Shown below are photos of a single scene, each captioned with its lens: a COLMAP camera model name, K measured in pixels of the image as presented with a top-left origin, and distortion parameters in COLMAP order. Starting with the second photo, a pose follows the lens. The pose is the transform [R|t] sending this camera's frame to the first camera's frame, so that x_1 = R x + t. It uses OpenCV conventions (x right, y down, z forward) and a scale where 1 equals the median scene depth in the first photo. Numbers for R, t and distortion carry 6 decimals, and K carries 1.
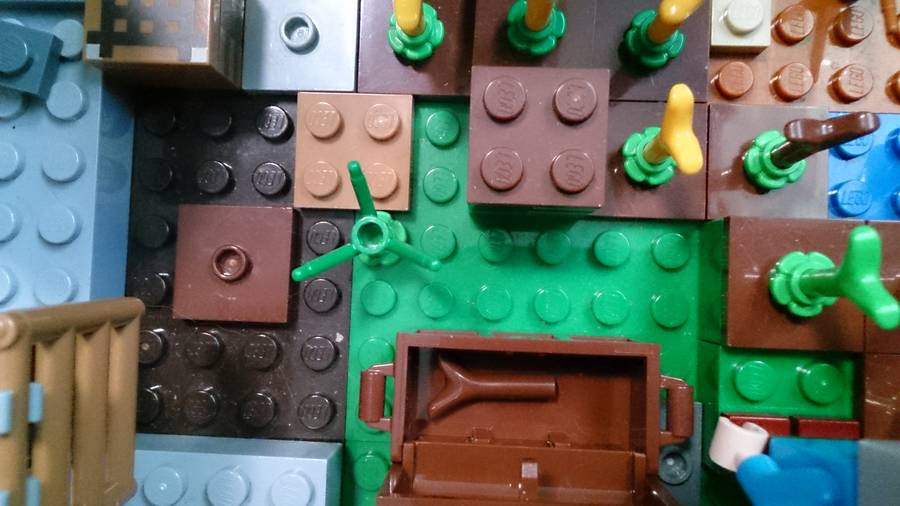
lens RADIAL K [[696.3, 0, 471.7], [0, 696.3, 254.1], [0, 0, 1]] dist [0.014836, -0.008318]
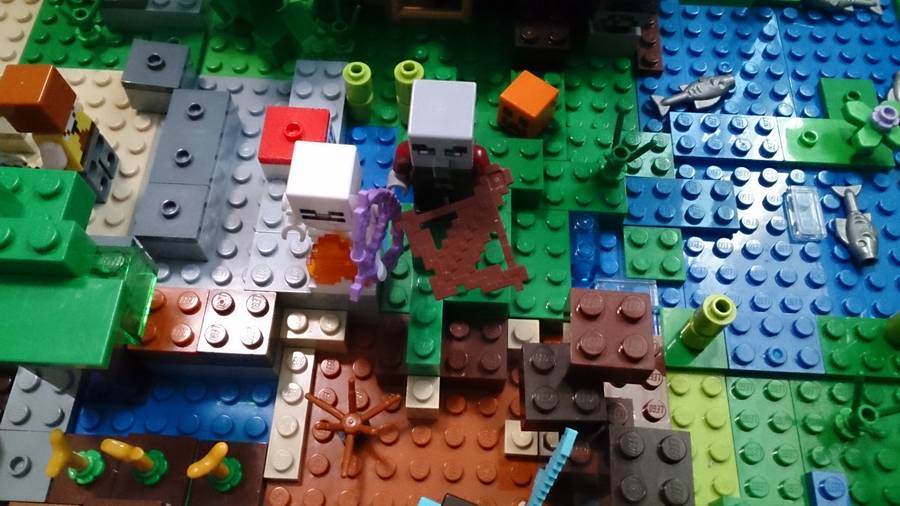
lens RADIAL K [[696.3, 0, 471.7], [0, 696.3, 254.1], [0, 0, 1]] dist [0.014836, -0.008318]
pose [[0.998138, 0.025791, 0.055276, 0.751047], [0.000660, 0.901590, -0.432592, -0.053962], [-0.060994, 0.431823, 0.899894, -0.809166]]
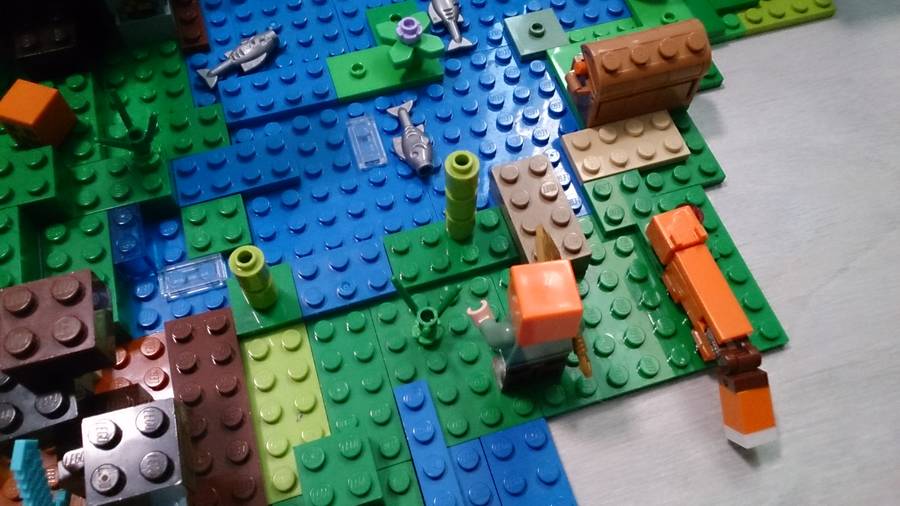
lens RADIAL K [[696.3, 0, 471.7], [0, 696.3, 254.1], [0, 0, 1]] dist [0.014836, -0.008318]
pose [[0.938062, -0.279352, 0.204945, 1.641214], [0.342063, 0.840756, -0.419670, 0.192011], [-0.055073, 0.463781, 0.884237, -0.740028]]
